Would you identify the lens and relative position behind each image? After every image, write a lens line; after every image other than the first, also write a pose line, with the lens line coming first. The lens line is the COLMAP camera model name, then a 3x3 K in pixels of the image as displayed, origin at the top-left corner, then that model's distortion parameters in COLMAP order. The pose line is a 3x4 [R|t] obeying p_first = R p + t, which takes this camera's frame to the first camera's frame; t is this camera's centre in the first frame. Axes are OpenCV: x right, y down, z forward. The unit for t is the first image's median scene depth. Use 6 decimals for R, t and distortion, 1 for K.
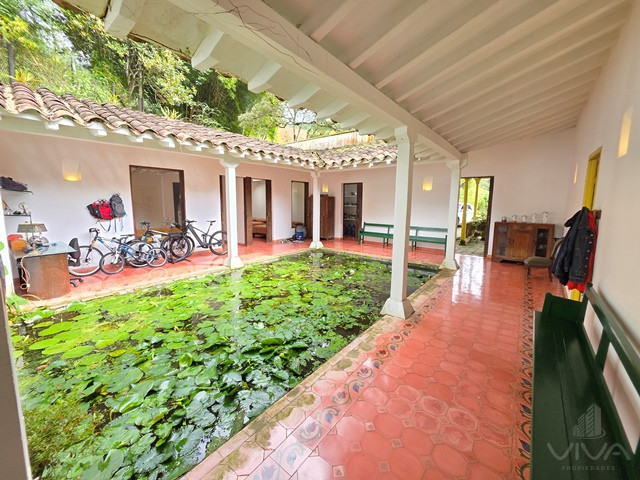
lens RADIAL K [[256.9, 0, 320.0], [0, 256.9, 236.5], [0, 0, 1]] dist [0.002968, 0.000280]
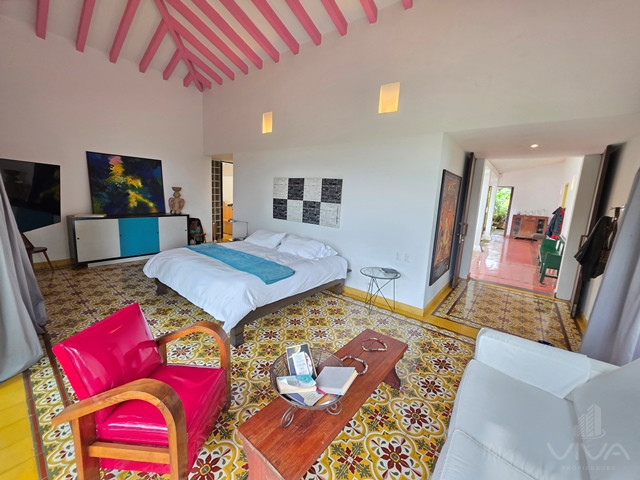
lens RADIAL K [[256.9, 0, 318.9], [0, 256.9, 238.4], [0, 0, 1]] dist [0.002968, 0.000280]
pose [[0.998934, 0.043967, 0.014049, -0.647642], [-0.044412, 0.998463, 0.033165, 0.104719], [-0.012569, -0.033754, 0.999351, -0.716617]]
